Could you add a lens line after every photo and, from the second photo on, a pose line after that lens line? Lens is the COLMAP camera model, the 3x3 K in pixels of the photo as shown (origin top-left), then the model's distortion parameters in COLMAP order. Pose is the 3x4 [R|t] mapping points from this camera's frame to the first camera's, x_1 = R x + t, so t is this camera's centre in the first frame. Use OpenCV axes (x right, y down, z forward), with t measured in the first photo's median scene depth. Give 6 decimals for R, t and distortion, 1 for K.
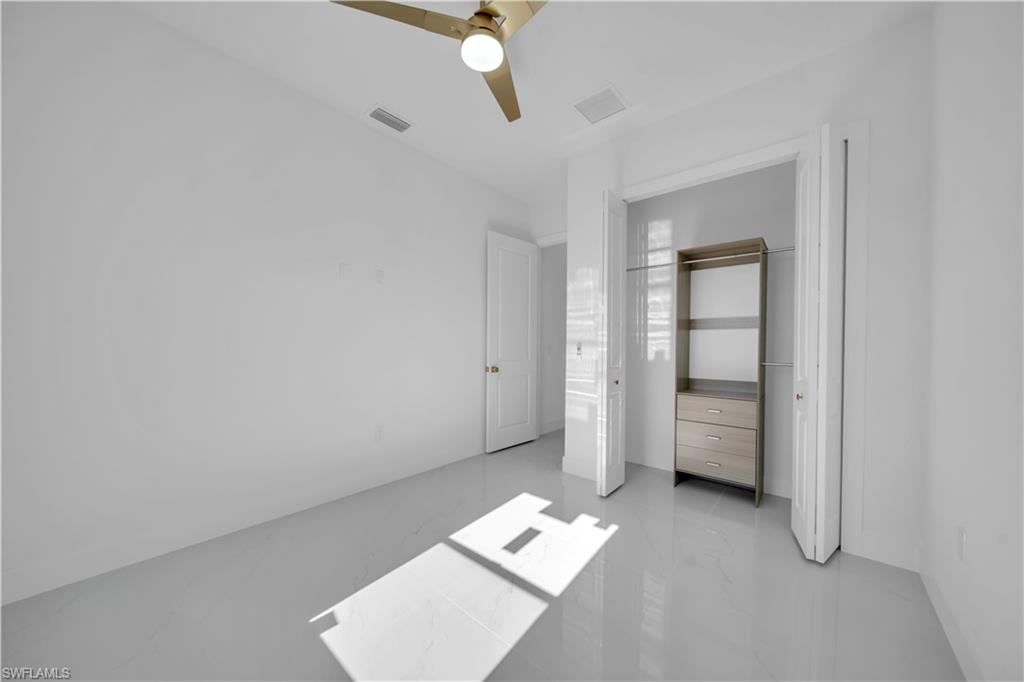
lens RADIAL K [[341.3, 0, 517.0], [0, 341.3, 344.3], [0, 0, 1]] dist [-0.000007, -0.000002]
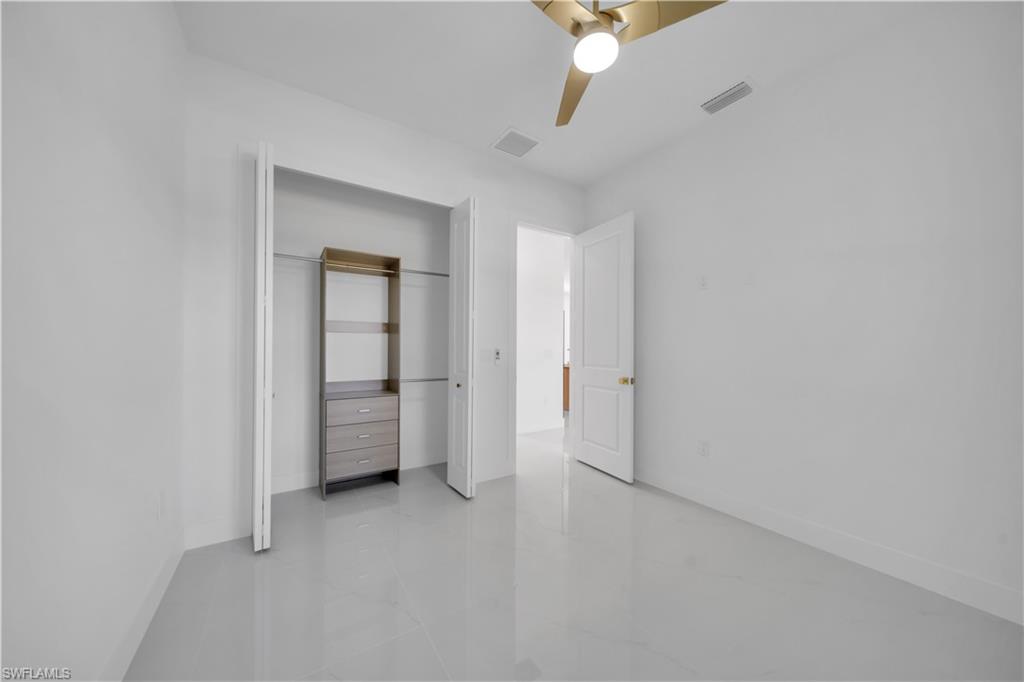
lens RADIAL K [[341.3, 0, 517.0], [0, 341.3, 344.3], [0, 0, 1]] dist [-0.000007, -0.000002]
pose [[0.311476, 0.002418, 0.950251, -0.315465], [0.003075, 0.999989, -0.003553, -0.003962], [-0.950249, 0.004029, 0.311465, 0.258257]]
